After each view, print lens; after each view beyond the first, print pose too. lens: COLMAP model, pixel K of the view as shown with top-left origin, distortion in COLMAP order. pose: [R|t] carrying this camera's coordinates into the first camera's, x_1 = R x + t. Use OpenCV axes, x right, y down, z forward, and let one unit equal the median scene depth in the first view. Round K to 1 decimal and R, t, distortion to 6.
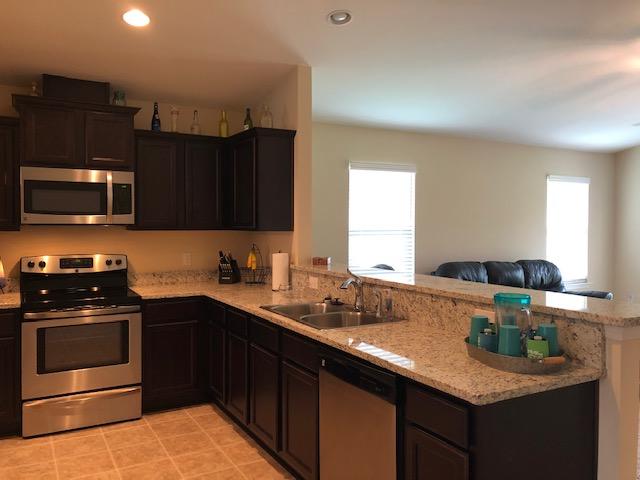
lens RADIAL K [[522.3, 0, 322.8], [0, 522.3, 241.0], [0, 0, 1]] dist [0.034644, -0.011529]
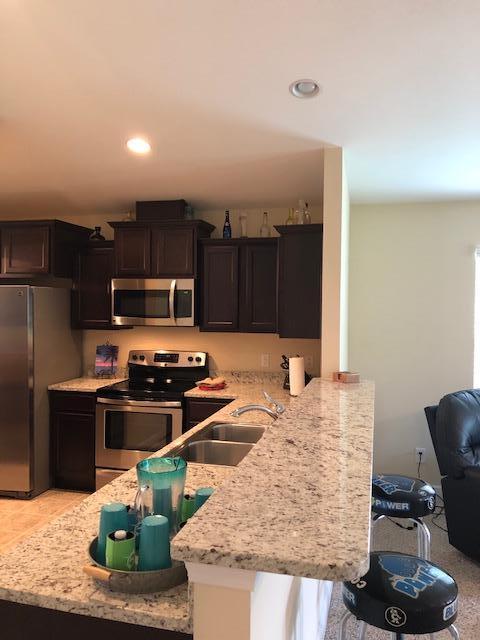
lens RADIAL K [[522.3, 0, 242.7], [0, 522.3, 318.7], [0, 0, 1]] dist [0.034644, -0.011529]
pose [[0.729890, 0.017372, -0.683343, 0.458593], [-0.029646, 0.999541, -0.006255, -0.044324], [0.682921, 0.024824, 0.730070, 0.278217]]
